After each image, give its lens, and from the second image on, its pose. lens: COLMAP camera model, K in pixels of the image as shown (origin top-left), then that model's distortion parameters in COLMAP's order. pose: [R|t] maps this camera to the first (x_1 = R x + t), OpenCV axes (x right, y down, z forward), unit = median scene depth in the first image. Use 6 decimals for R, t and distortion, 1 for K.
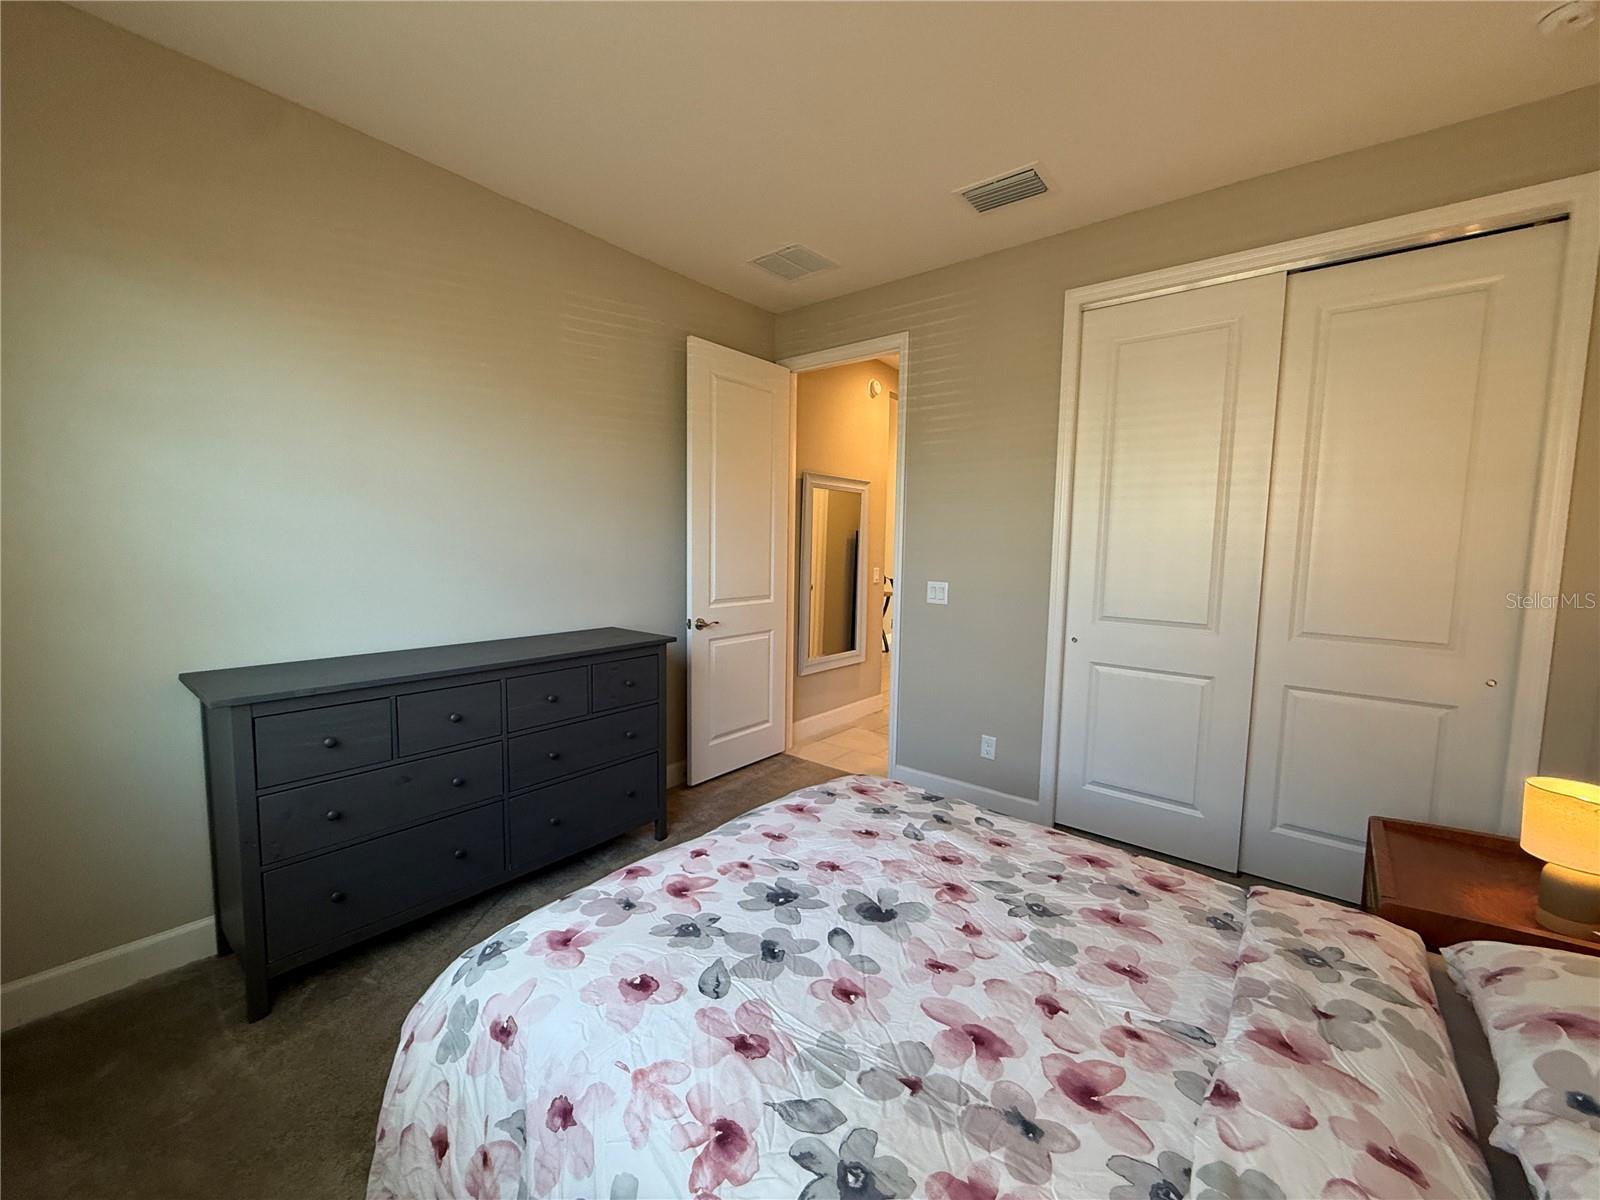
lens RADIAL K [[637.3, 0, 796.0], [0, 637.3, 601.6], [0, 0, 1]] dist [0.000689, -0.000729]
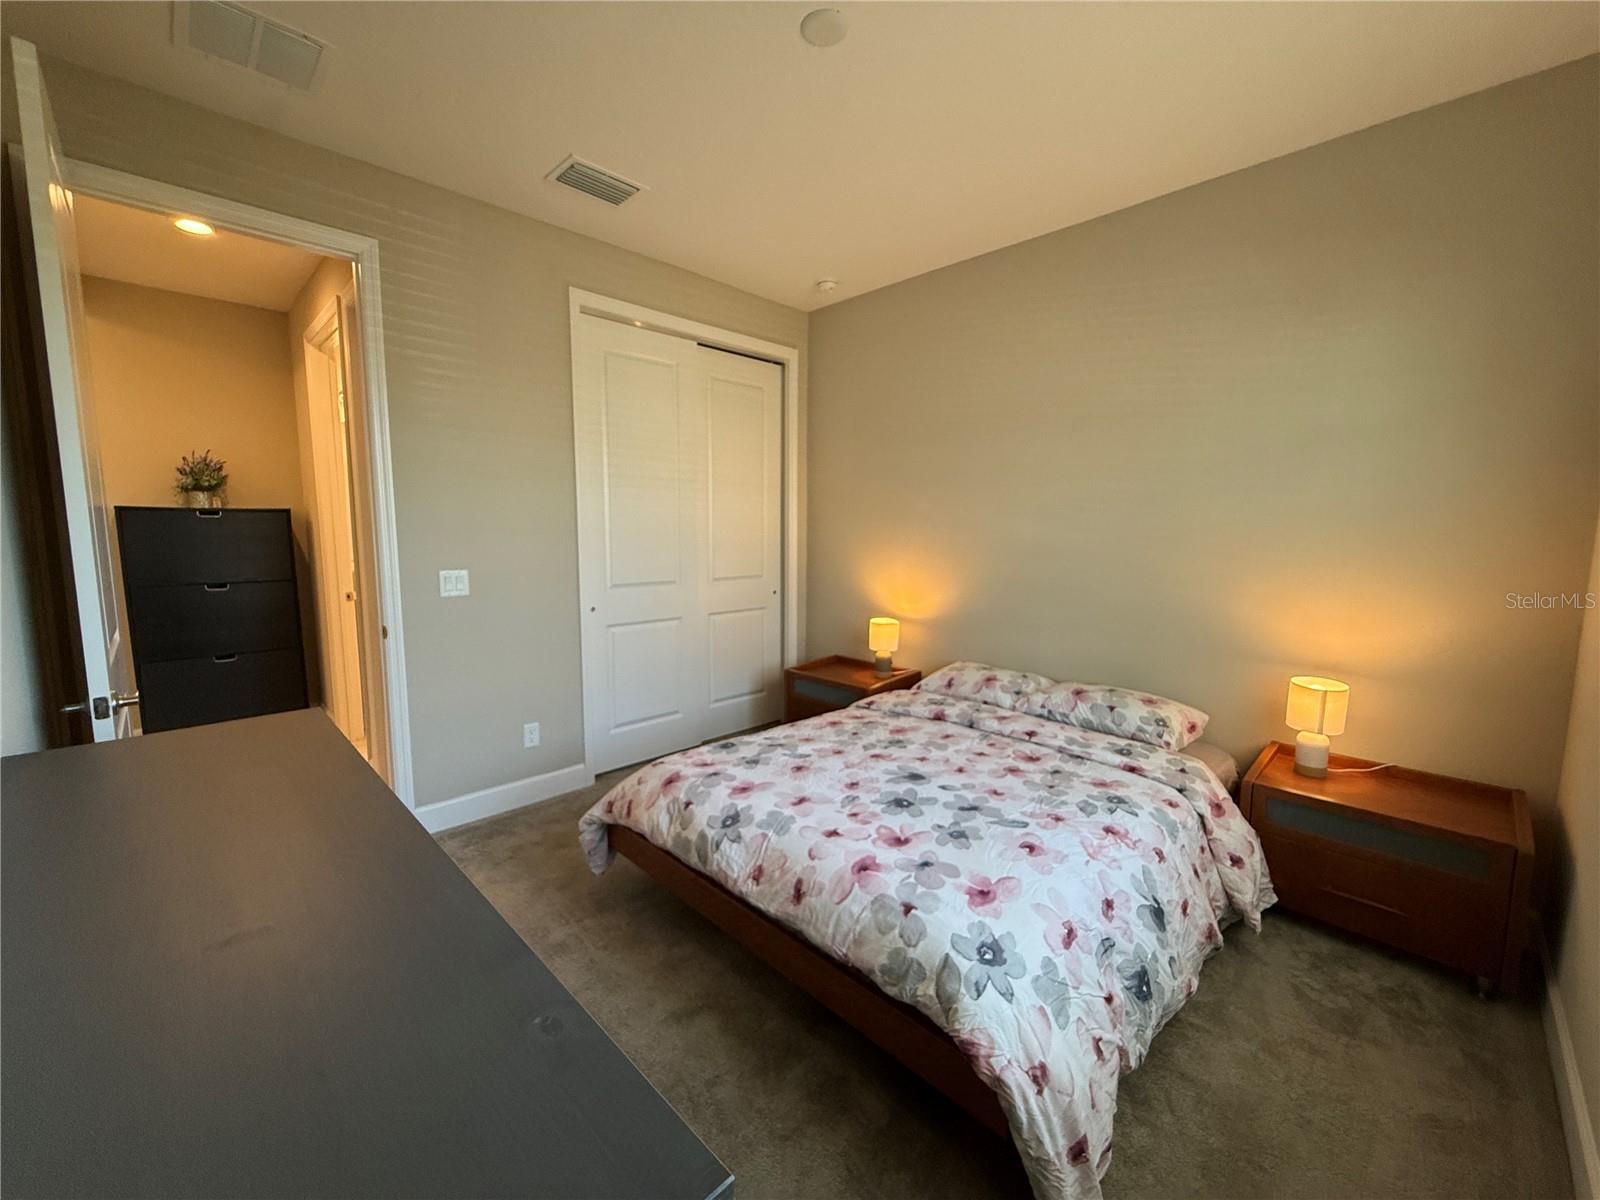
lens RADIAL K [[637.3, 0, 793.9], [0, 637.3, 605.1], [0, 0, 1]] dist [0.000689, -0.000729]
pose [[0.110424, -0.136418, 0.984478, -1.265248], [0.089397, 0.987884, 0.126863, -0.117788], [-0.989856, 0.074001, 0.121281, 1.027508]]
